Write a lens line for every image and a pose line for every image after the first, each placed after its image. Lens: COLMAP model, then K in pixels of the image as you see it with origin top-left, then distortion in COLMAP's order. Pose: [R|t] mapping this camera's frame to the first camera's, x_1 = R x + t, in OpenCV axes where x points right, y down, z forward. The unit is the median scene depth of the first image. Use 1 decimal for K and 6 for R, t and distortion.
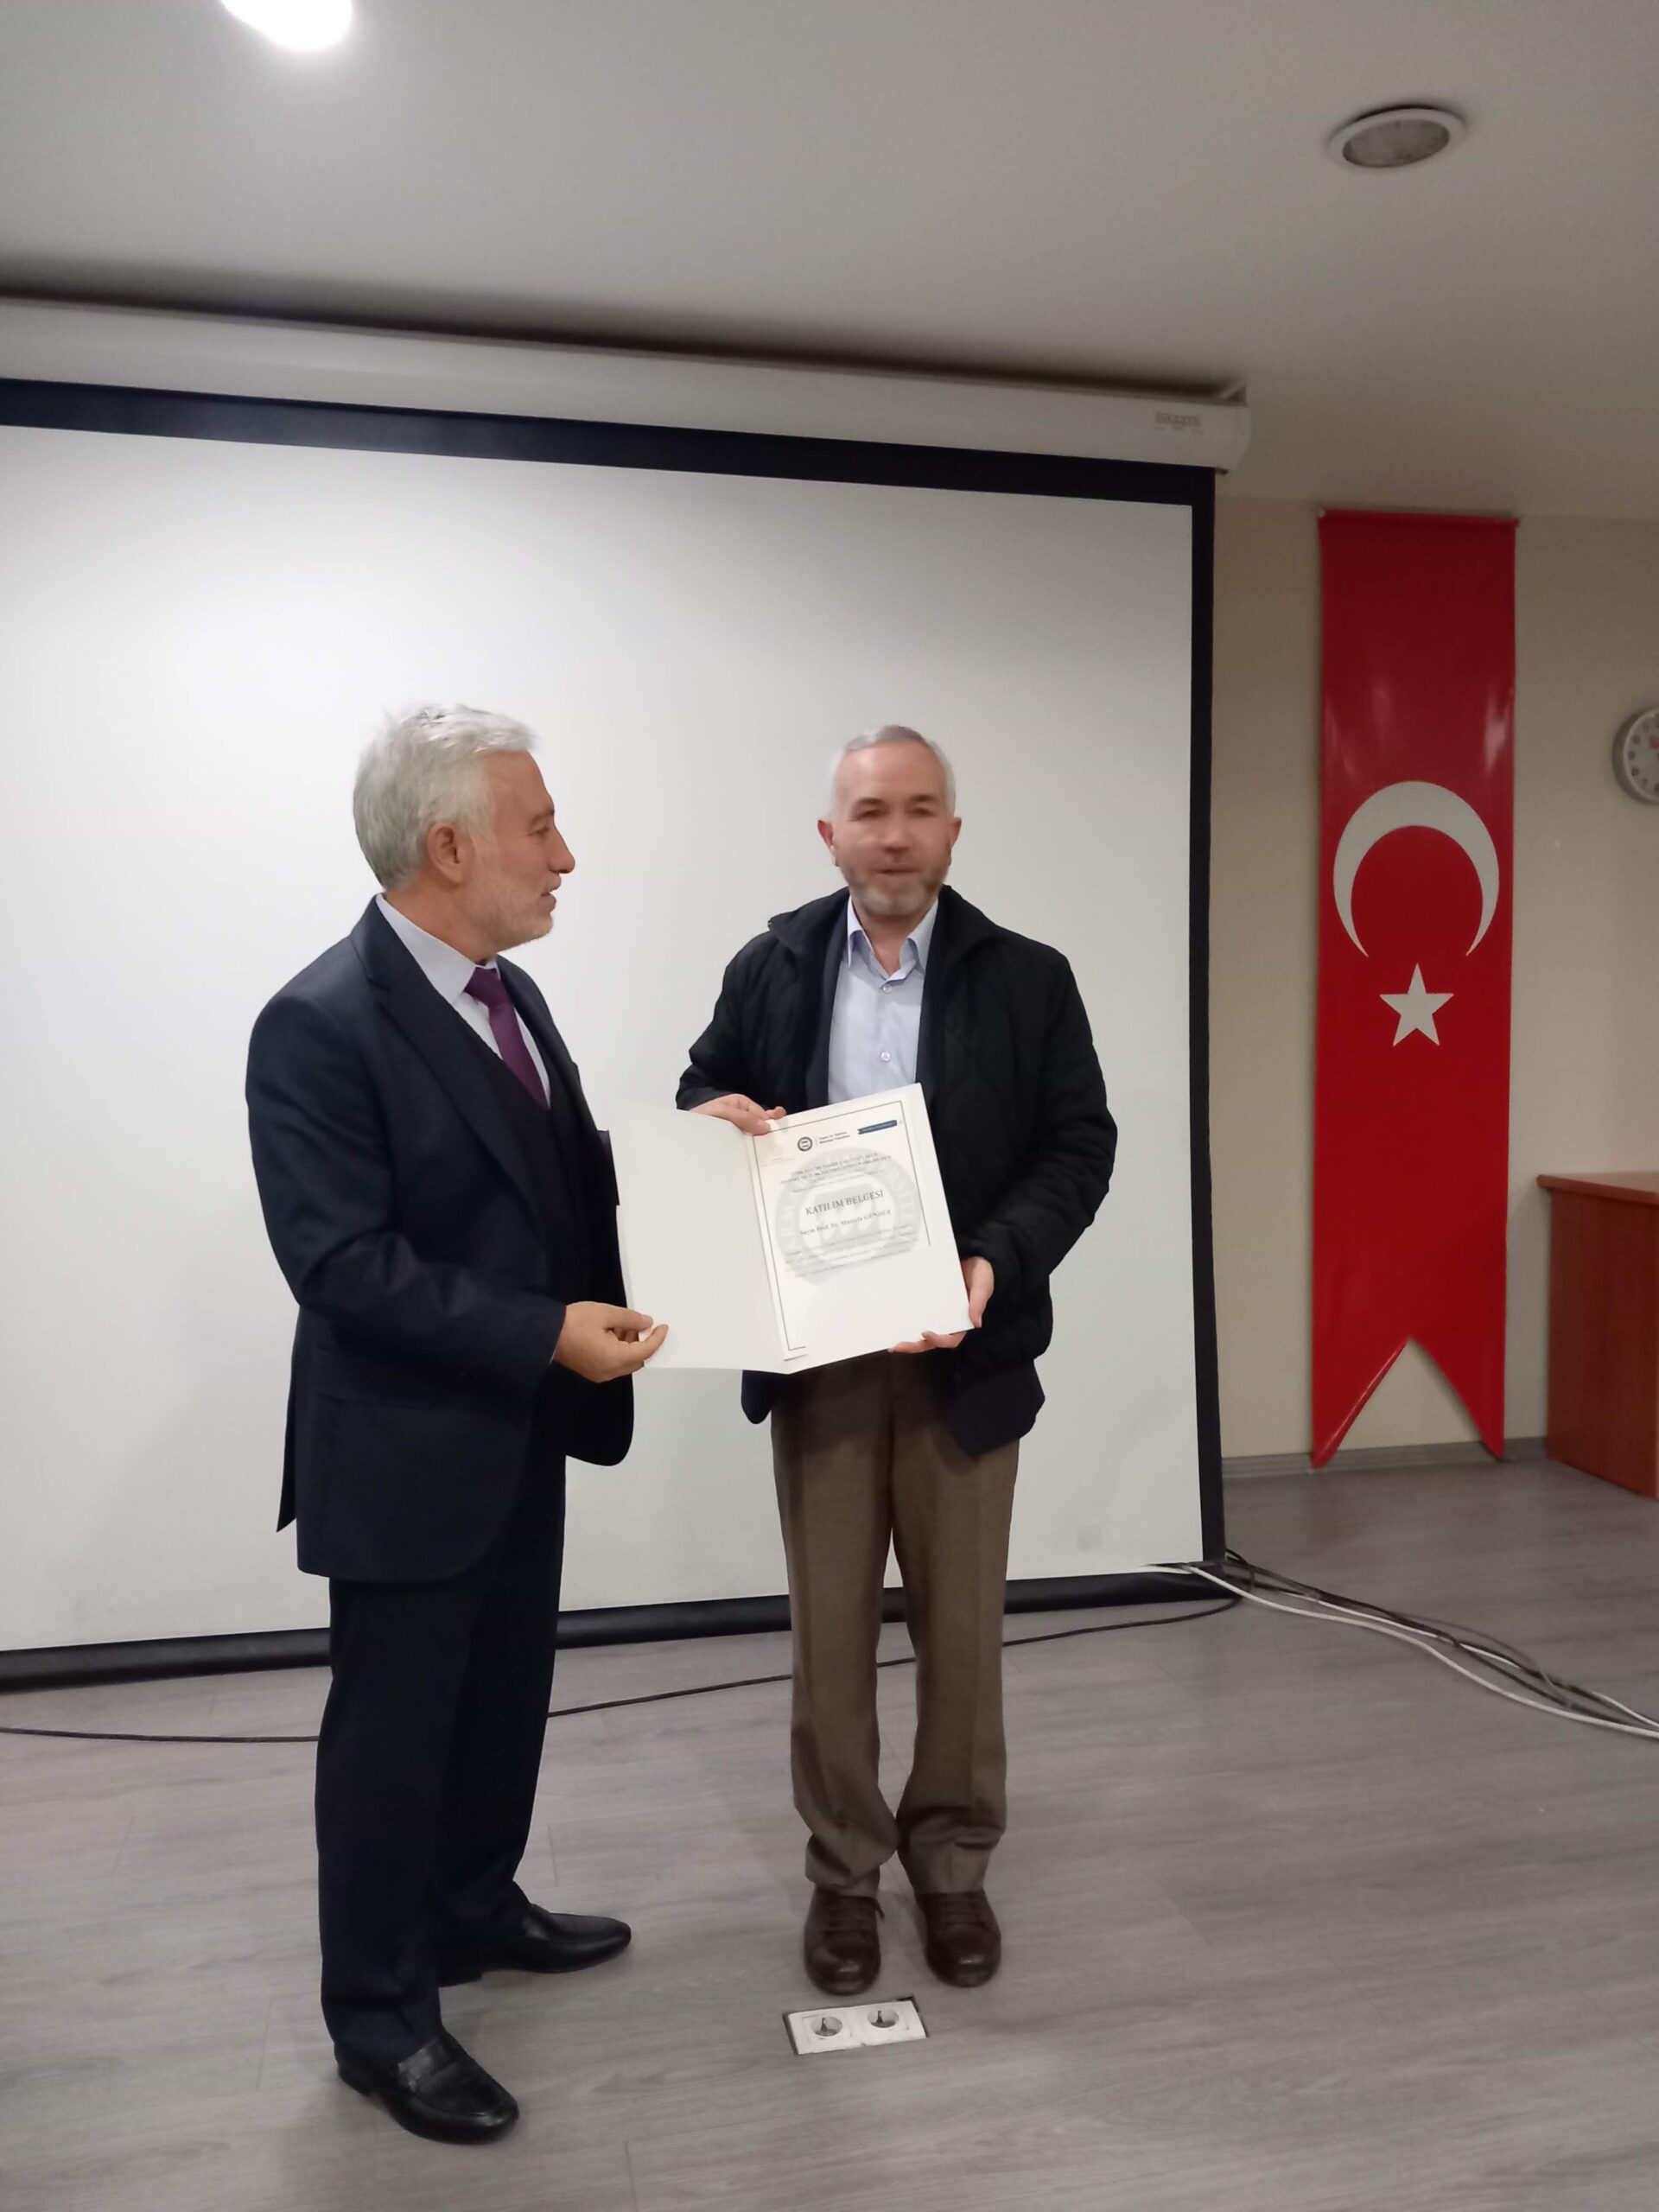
lens RADIAL K [[1850.4, 0, 821.2], [0, 1850.4, 1094.2], [0, 0, 1]] dist [-0.012265, -0.004704]
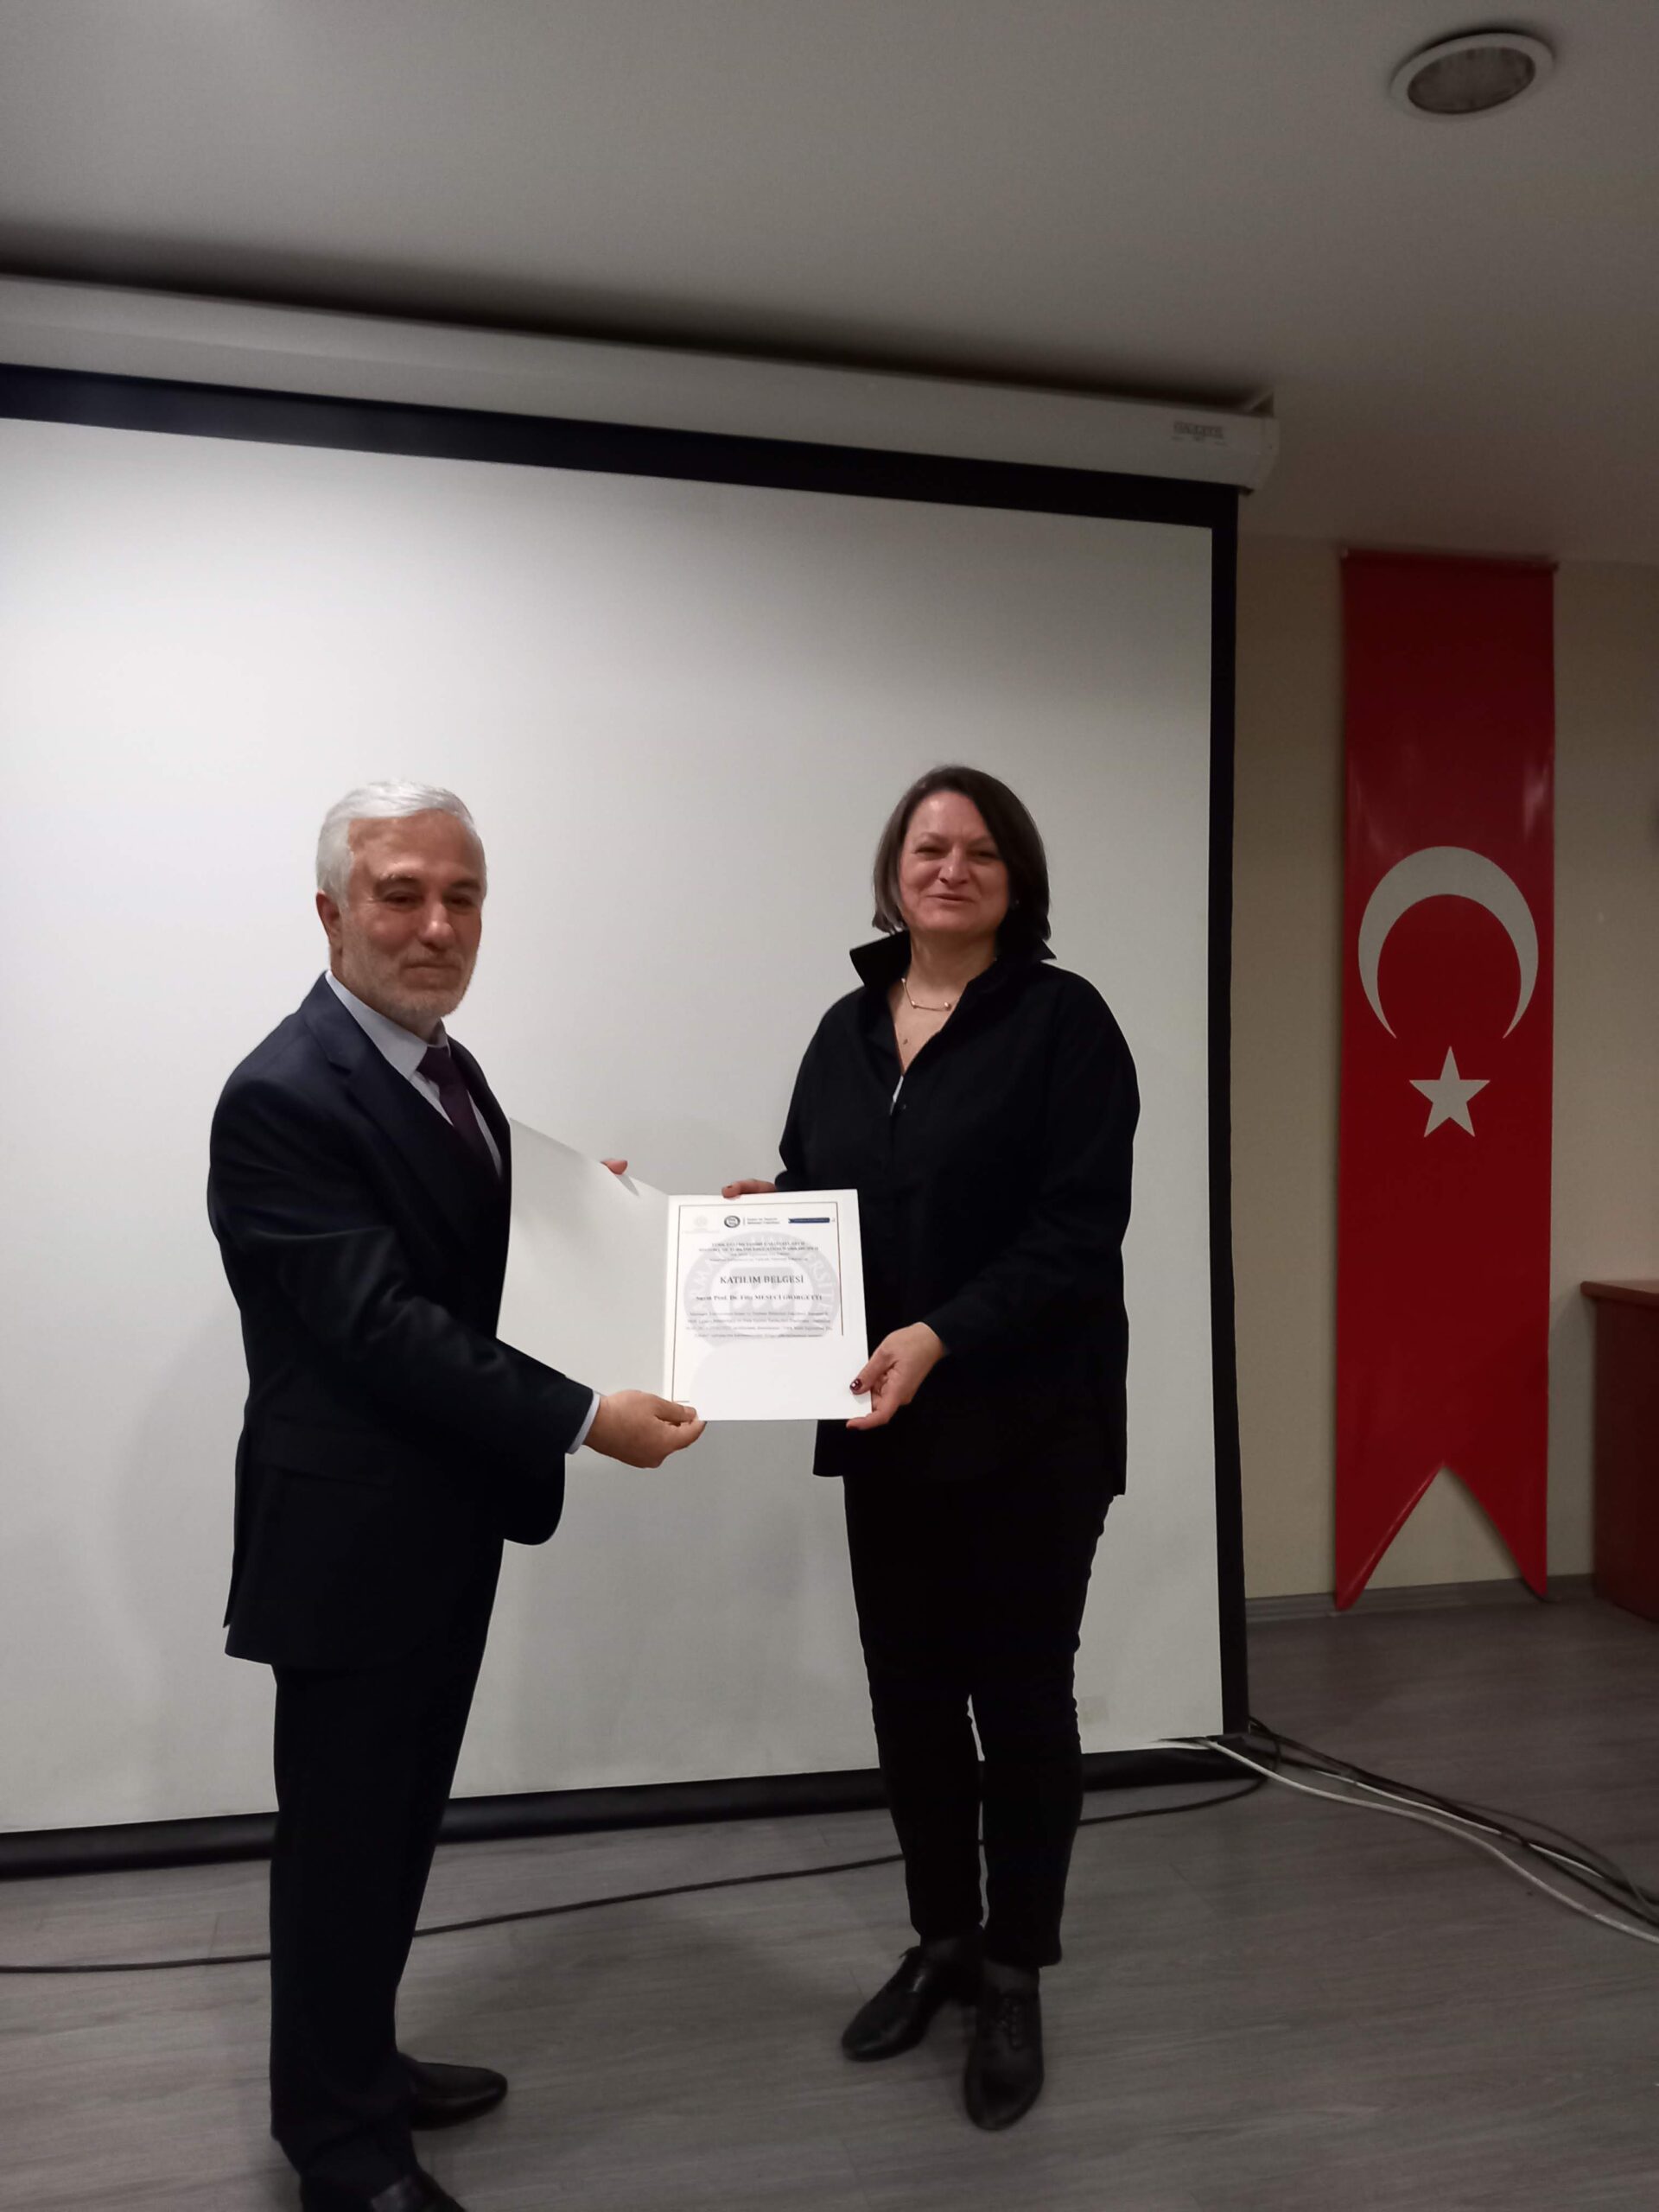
lens RADIAL K [[1850.4, 0, 821.2], [0, 1850.4, 1094.2], [0, 0, 1]] dist [-0.012265, -0.004704]
pose [[0.999872, 0.010927, 0.011656, 0.005713], [-0.010425, 0.999052, -0.042266, -0.007518], [-0.012107, 0.042139, 0.999038, 0.129391]]
